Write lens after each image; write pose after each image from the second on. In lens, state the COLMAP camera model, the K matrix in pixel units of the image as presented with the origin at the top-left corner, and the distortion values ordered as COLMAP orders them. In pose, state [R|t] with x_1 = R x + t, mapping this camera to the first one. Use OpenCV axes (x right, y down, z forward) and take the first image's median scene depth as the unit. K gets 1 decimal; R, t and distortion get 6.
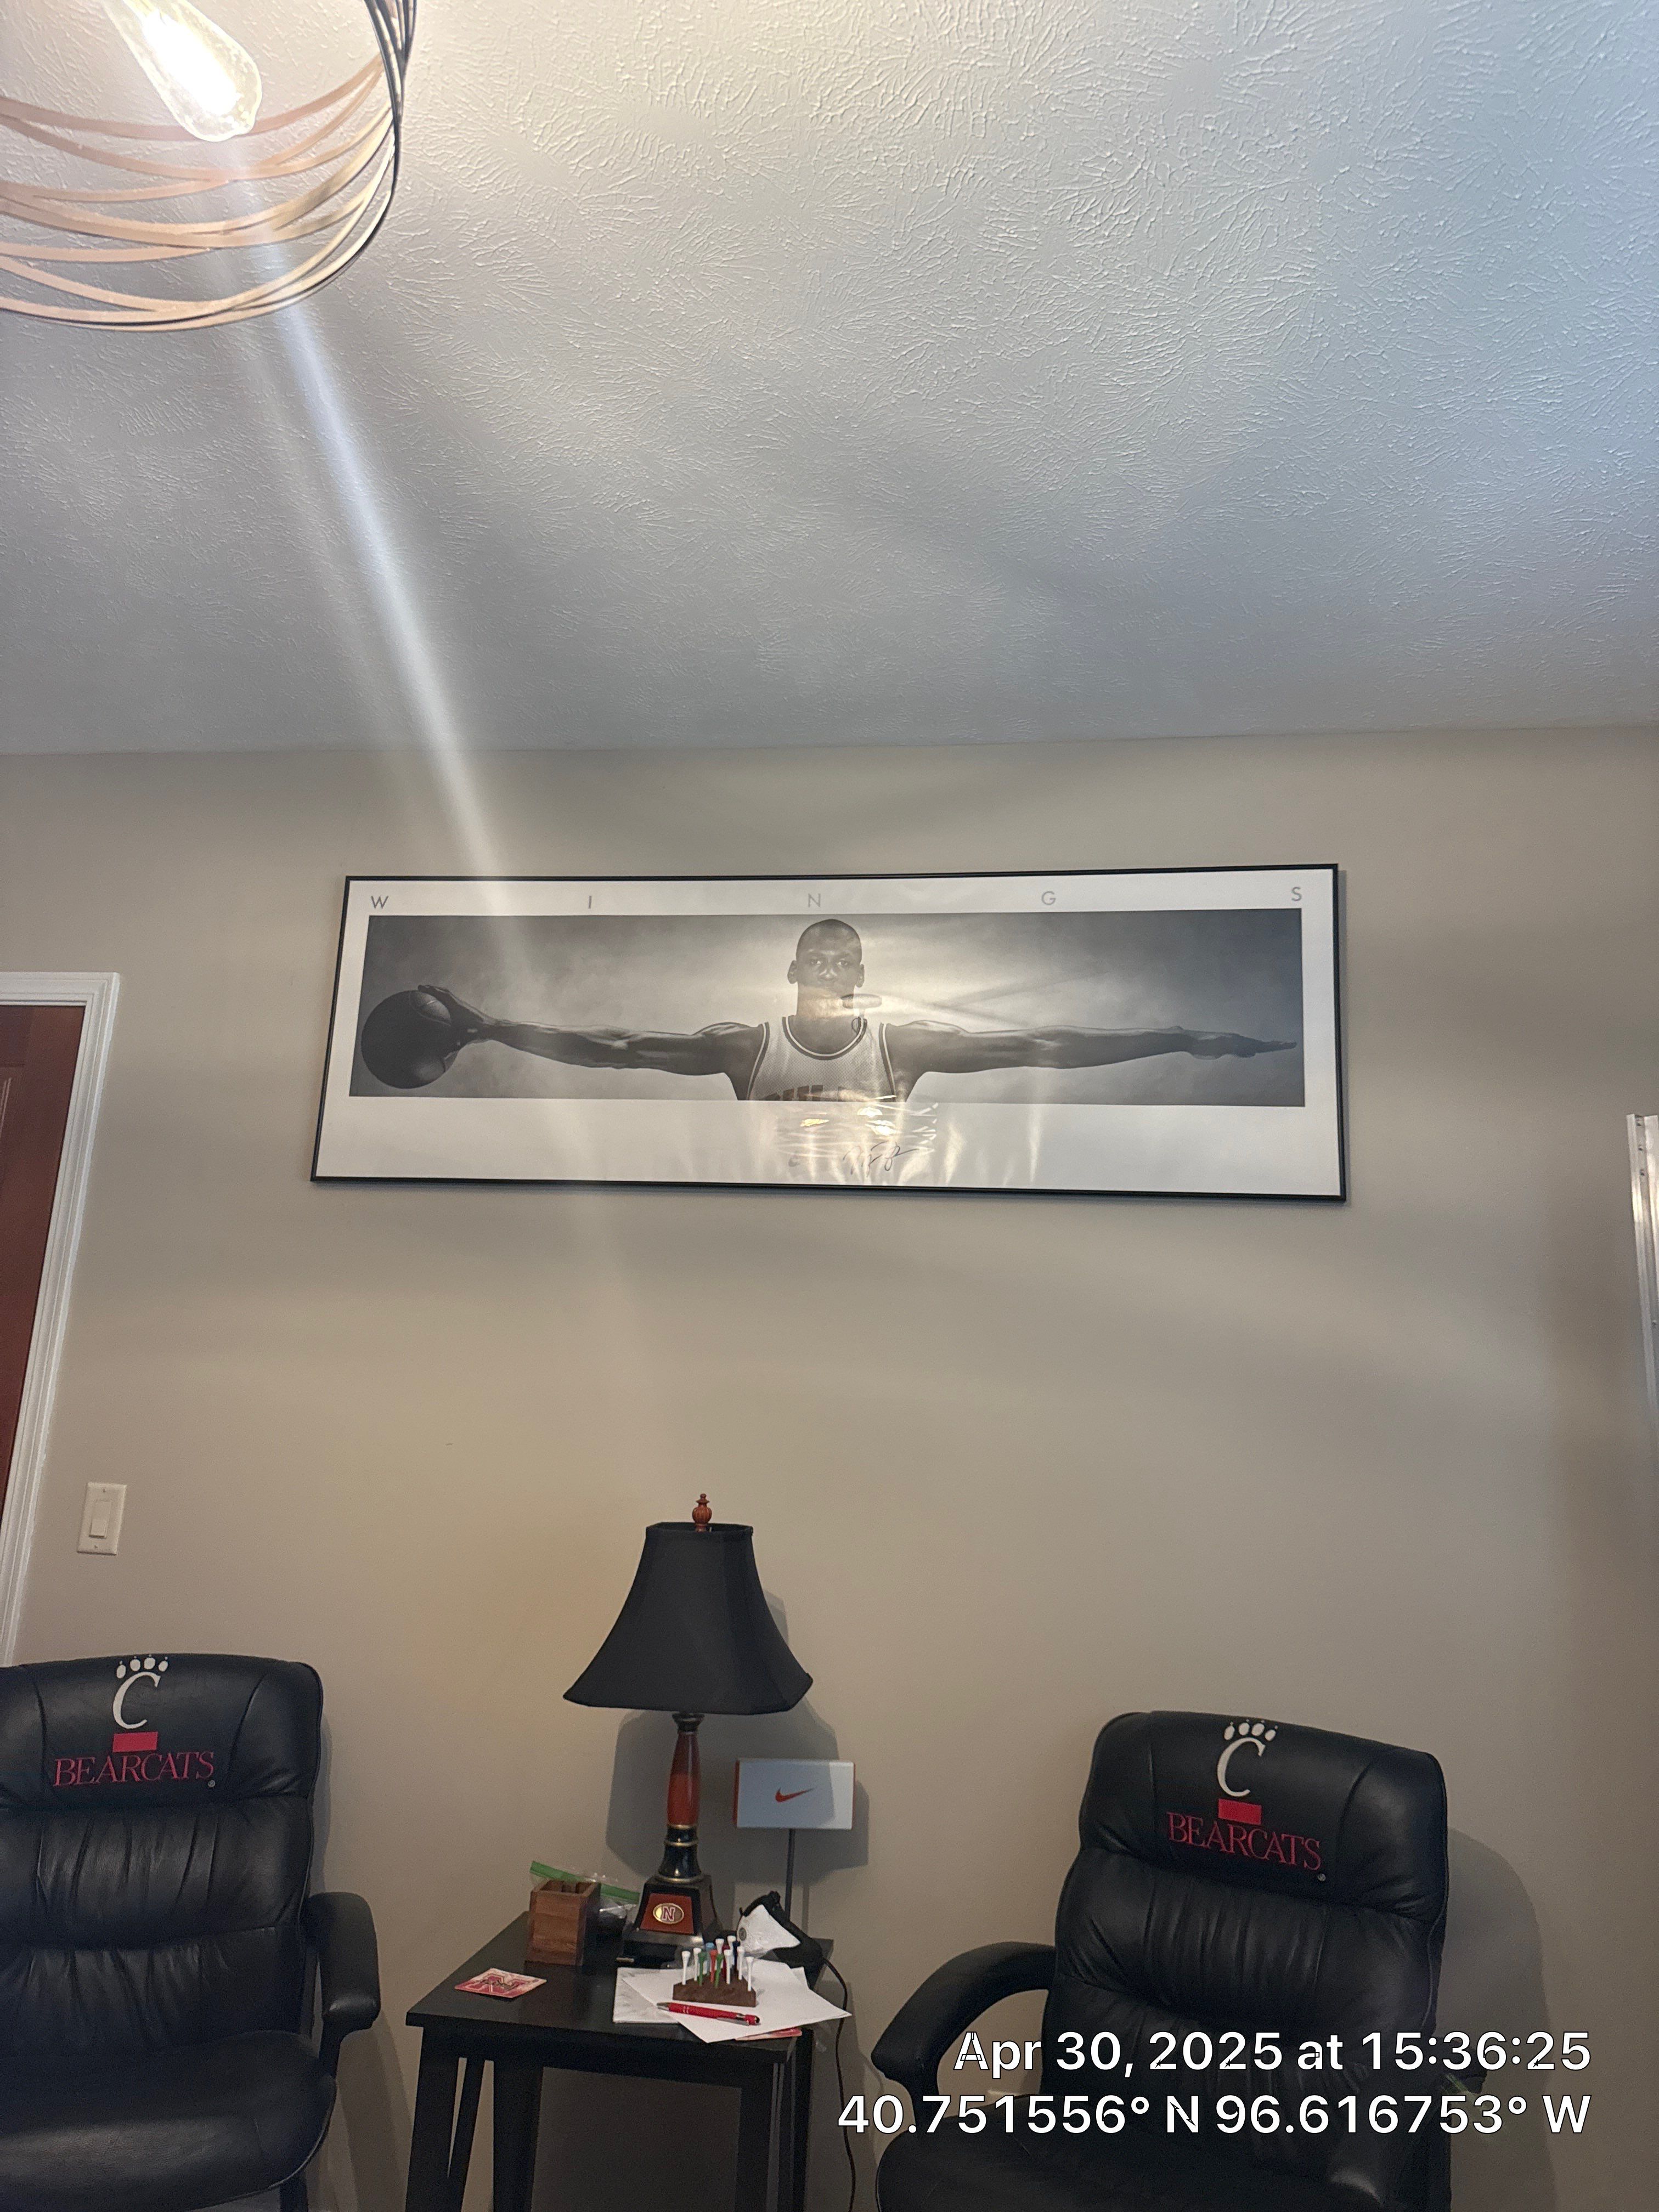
lens RADIAL K [[1568.6, 0, 838.3], [0, 1568.6, 1088.8], [0, 0, 1]] dist [0.002040, -0.008096]
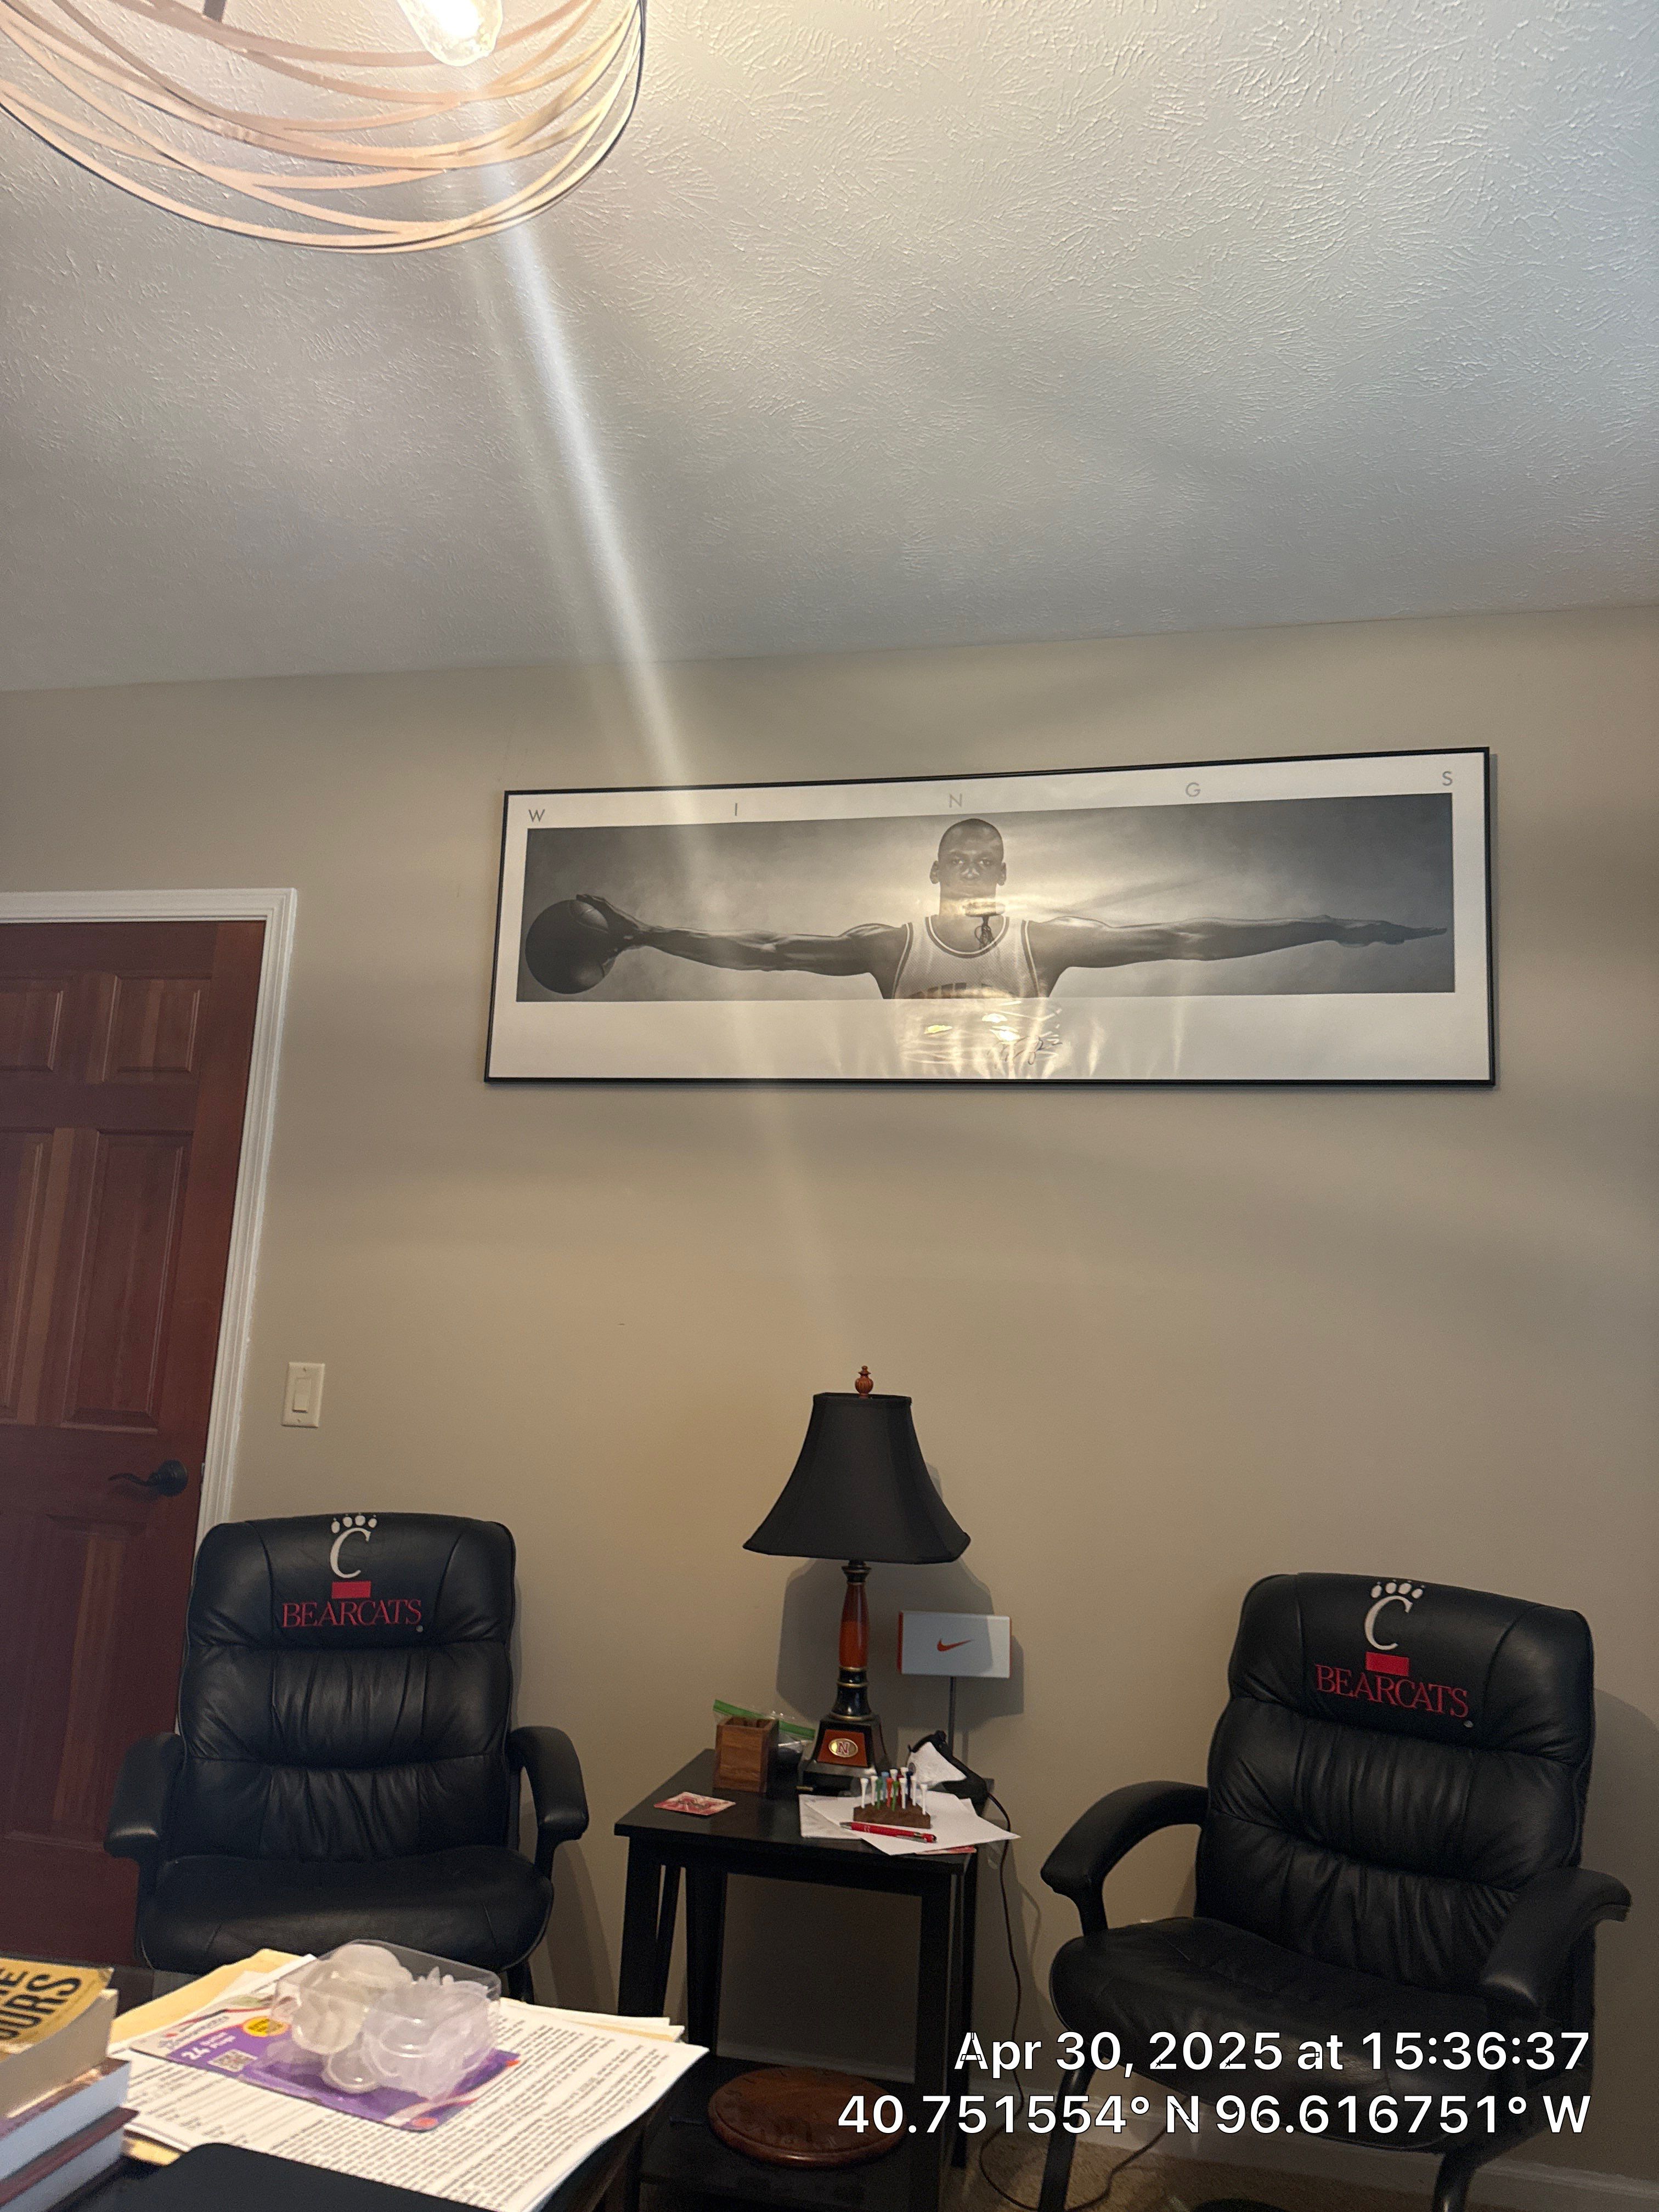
lens RADIAL K [[1564.5, 0, 822.3], [0, 1564.5, 1114.6], [0, 0, 1]] dist [0.008179, -0.013210]
pose [[0.997062, -0.010876, -0.075819, -0.035635], [0.015808, 0.997776, 0.064754, 0.020845], [0.074946, -0.065763, 0.995017, -0.042868]]
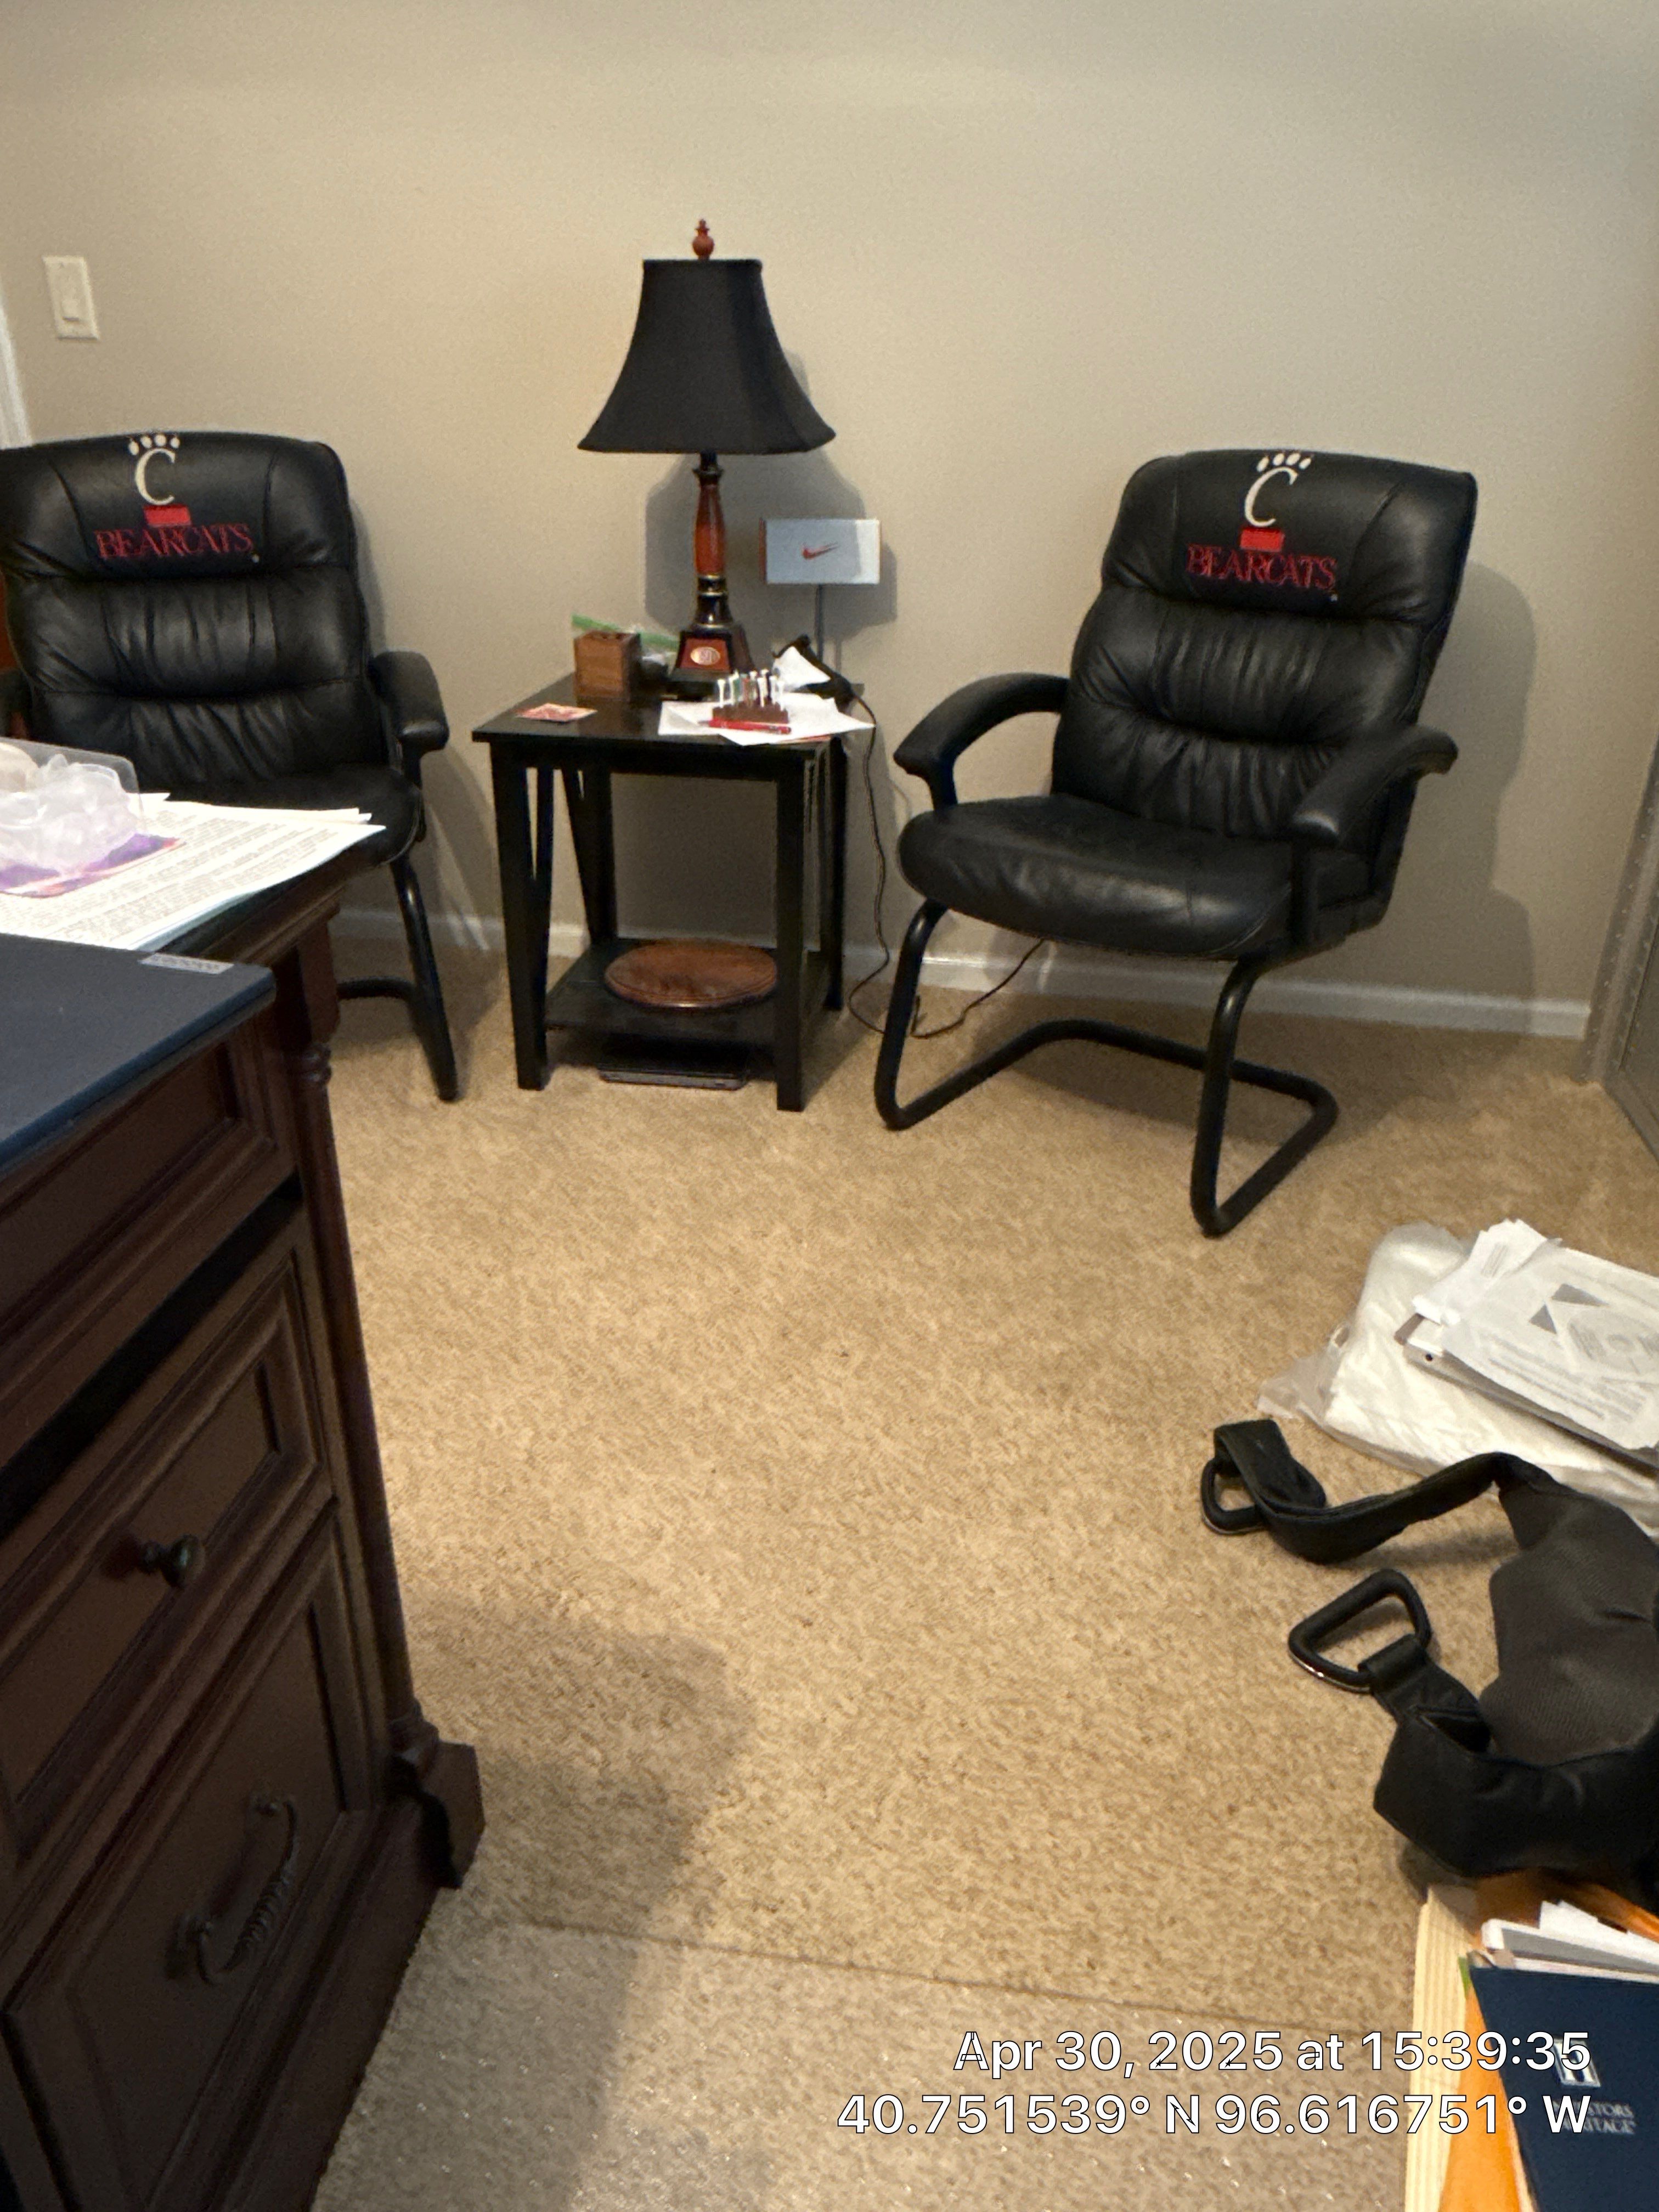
lens RADIAL K [[1525.6, 0, 829.5], [0, 1525.6, 1106.0], [0, 0, 1]] dist [0.005577, 0.000289]
pose [[0.998642, -0.014386, -0.050076, 0.022853], [0.043087, 0.768403, 0.638514, 0.099861], [0.029293, -0.639805, 0.767979, 0.010393]]
